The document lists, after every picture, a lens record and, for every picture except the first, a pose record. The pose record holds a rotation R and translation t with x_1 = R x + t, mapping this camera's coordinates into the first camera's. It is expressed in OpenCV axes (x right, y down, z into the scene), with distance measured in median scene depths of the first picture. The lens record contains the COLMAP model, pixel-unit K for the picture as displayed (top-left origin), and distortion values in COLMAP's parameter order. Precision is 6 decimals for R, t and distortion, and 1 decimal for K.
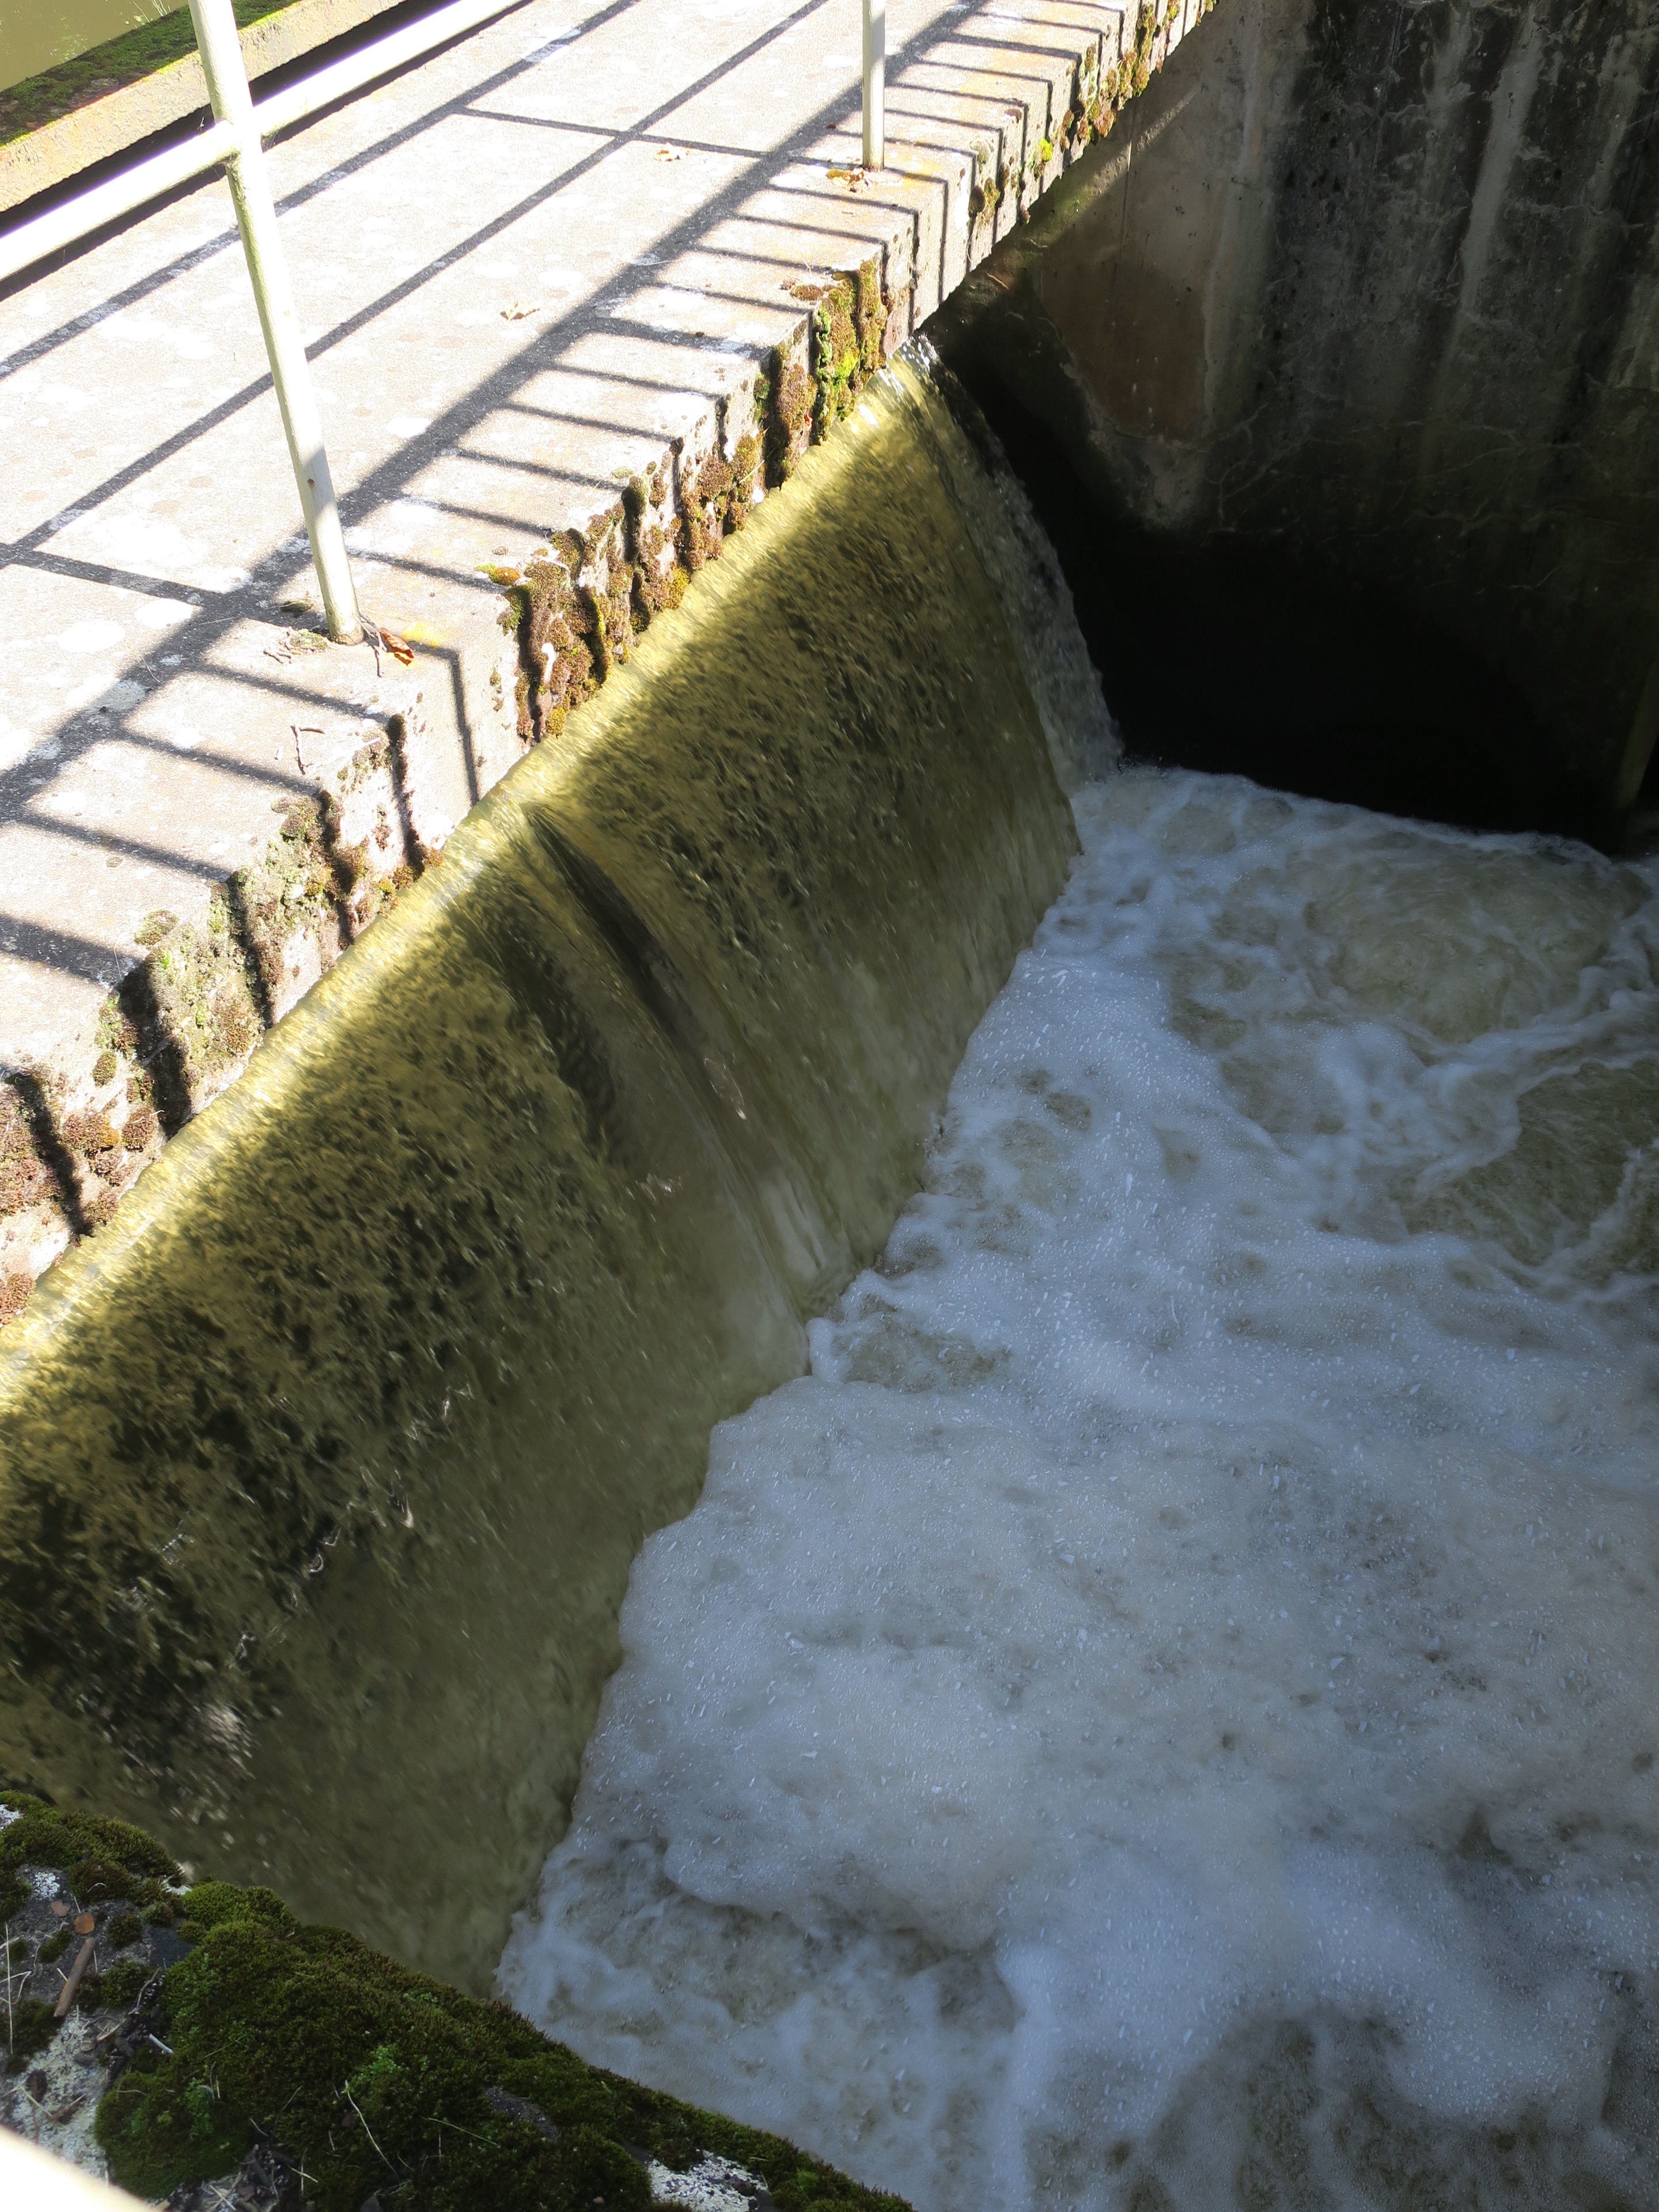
lens RADIAL K [[1929.2, 0, 829.5], [0, 1929.2, 1106.0], [0, 0, 1]] dist [-0.002855, 0.010361]
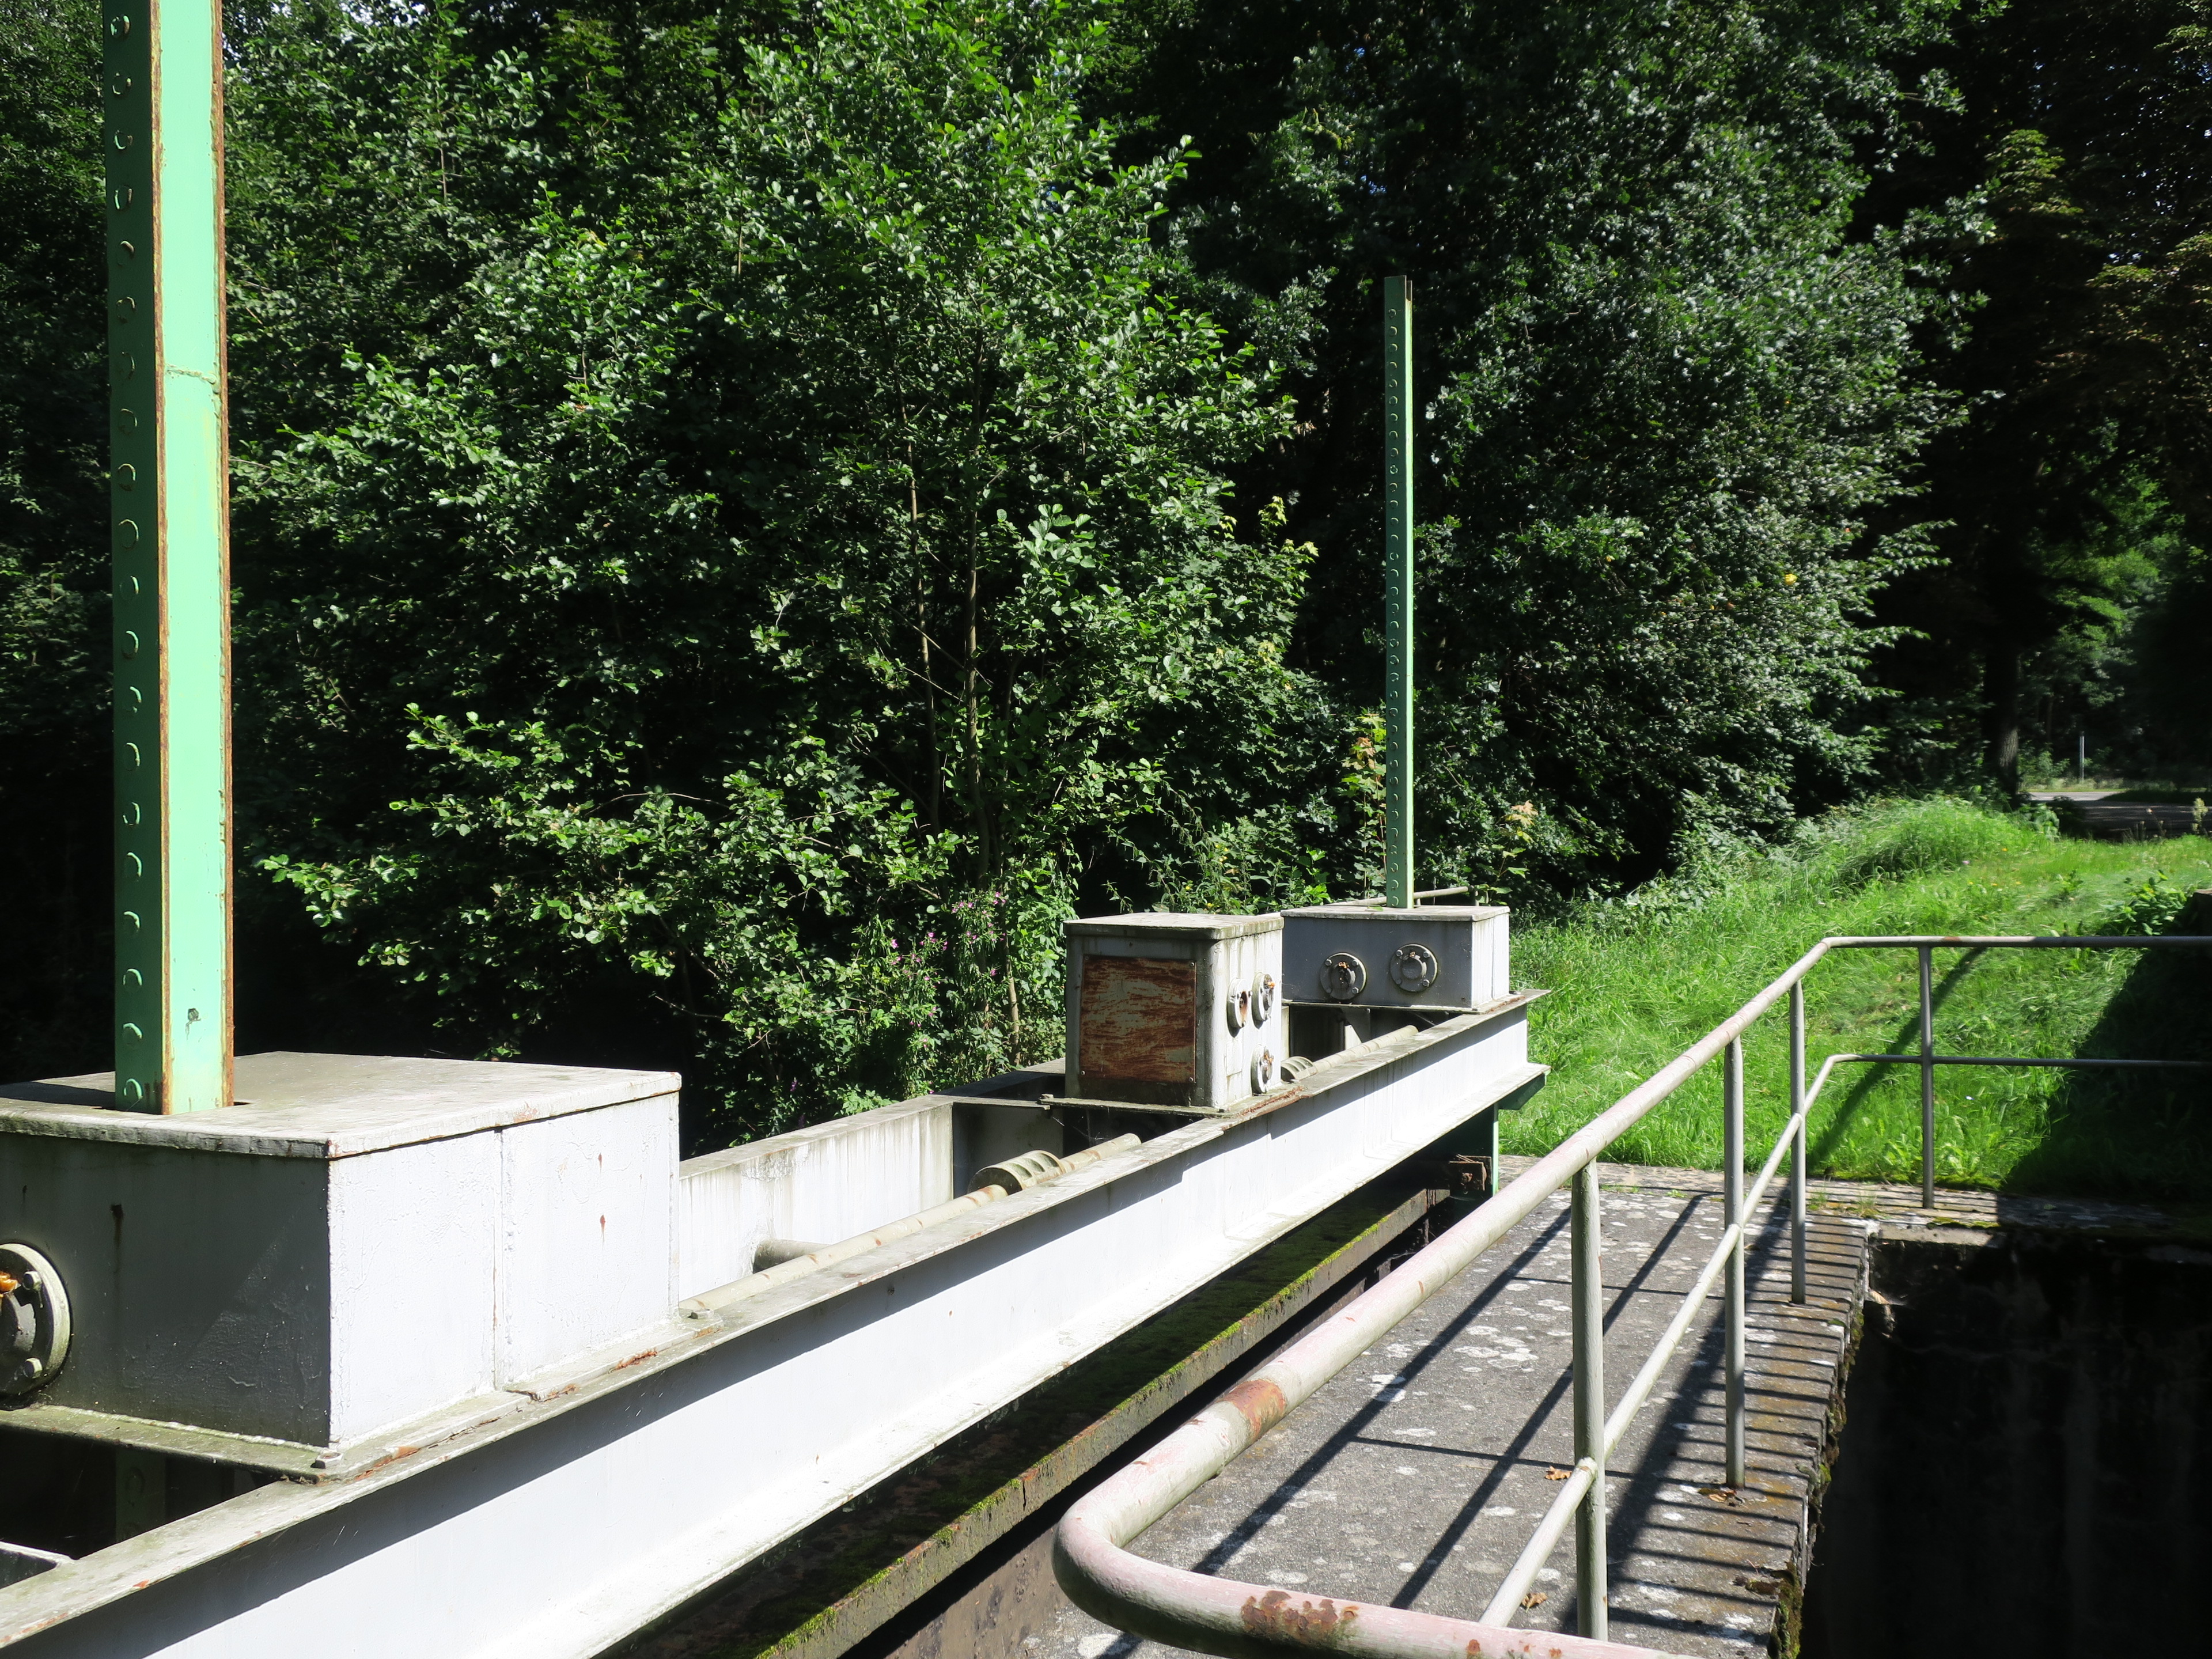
lens RADIAL K [[1929.2, 0, 1106.0], [0, 1929.2, 829.5], [0, 0, 1]] dist [-0.002855, 0.010361]
pose [[0.999795, 0.002487, -0.020113, -0.322662], [-0.015859, 0.713882, -0.700087, 0.066548], [0.012618, 0.700262, 0.713775, -0.144421]]
